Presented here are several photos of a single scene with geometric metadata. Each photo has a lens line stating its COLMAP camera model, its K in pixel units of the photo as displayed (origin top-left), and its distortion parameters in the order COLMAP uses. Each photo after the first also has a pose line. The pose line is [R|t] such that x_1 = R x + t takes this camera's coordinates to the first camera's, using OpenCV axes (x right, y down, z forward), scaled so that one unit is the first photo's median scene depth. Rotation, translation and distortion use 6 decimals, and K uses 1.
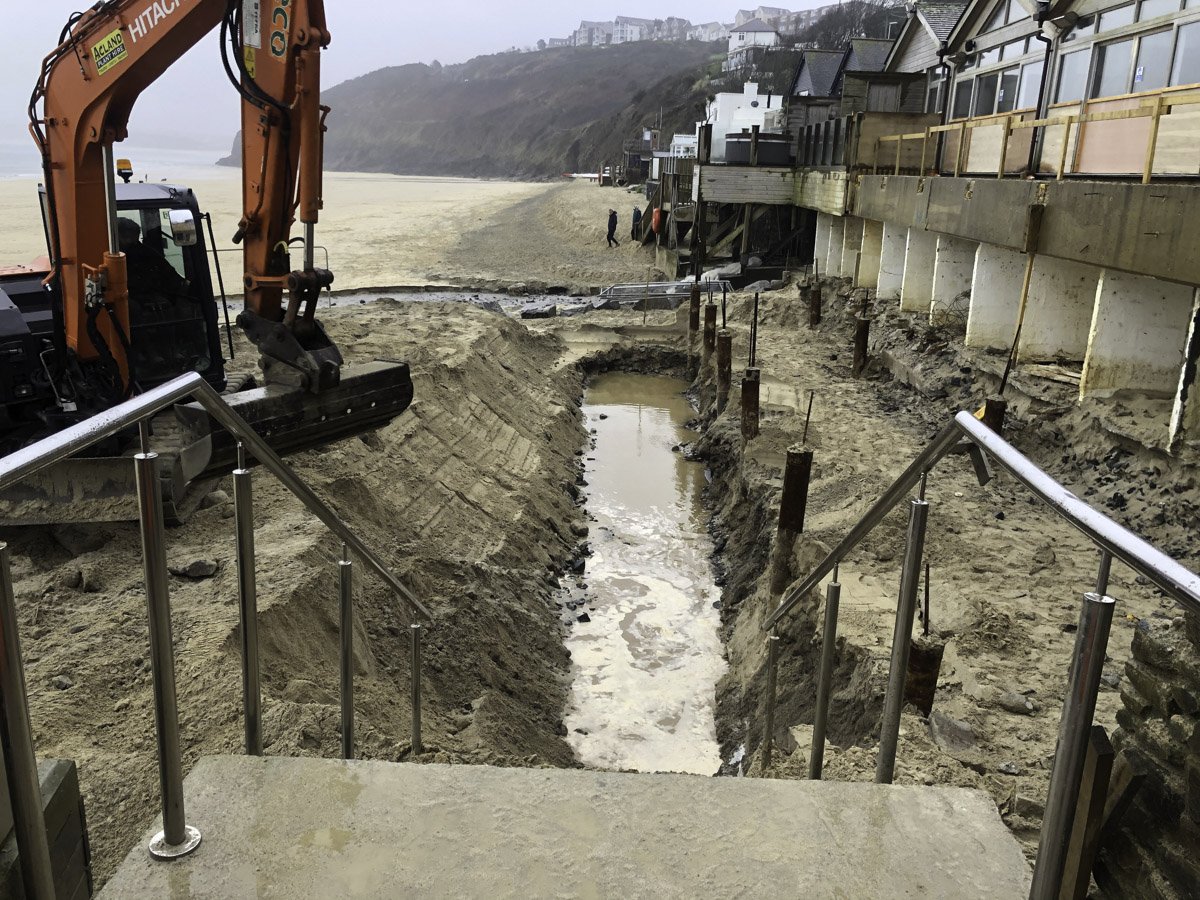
lens RADIAL K [[976.1, 0, 602.6], [0, 976.1, 434.4], [0, 0, 1]] dist [0.017954, 0.002638]
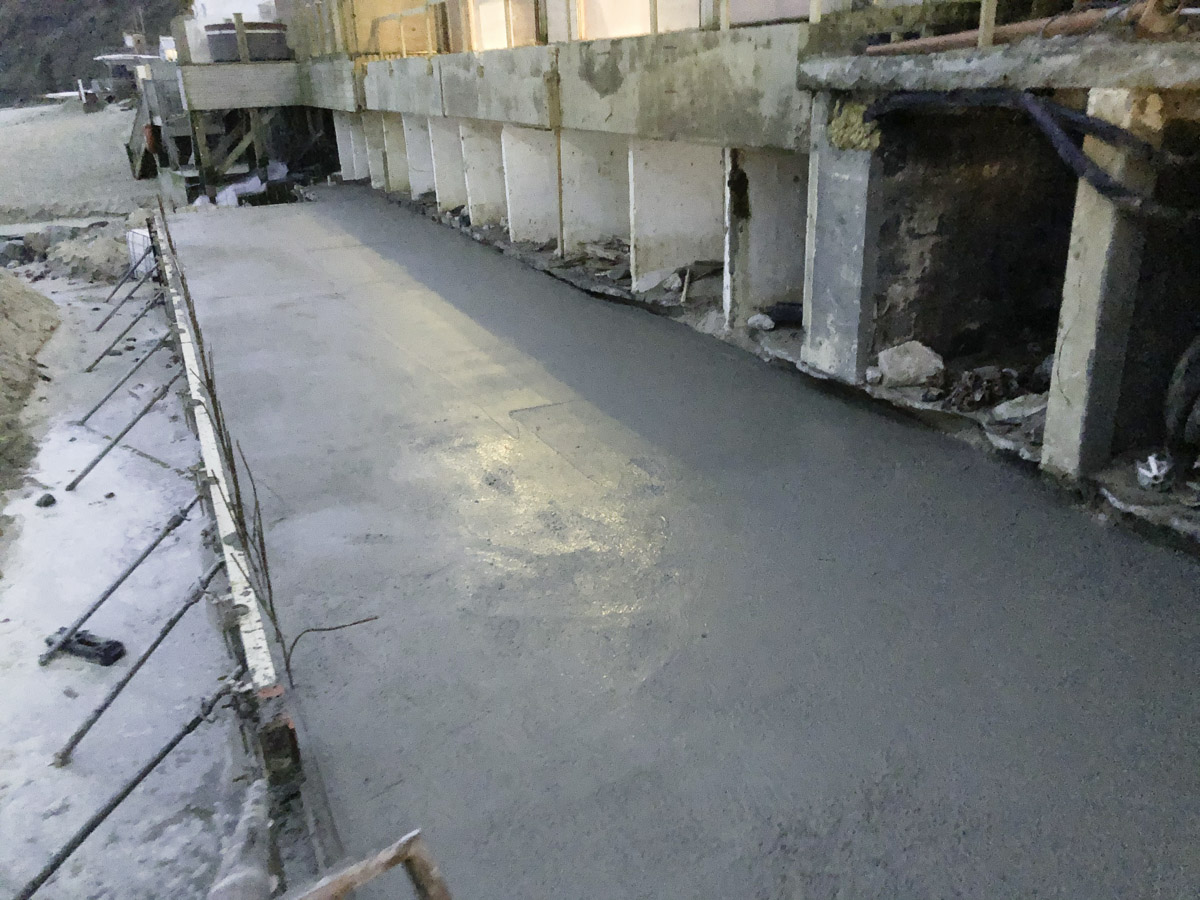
lens RADIAL K [[971.7, 0, 600.0], [0, 971.7, 450.0], [0, 0, 1]] dist [0.033130, -0.007190]
pose [[0.897372, -0.221784, 0.381491, 0.048551], [0.180146, 0.973322, 0.142099, -0.014006], [-0.402828, -0.058792, 0.913385, 0.108628]]
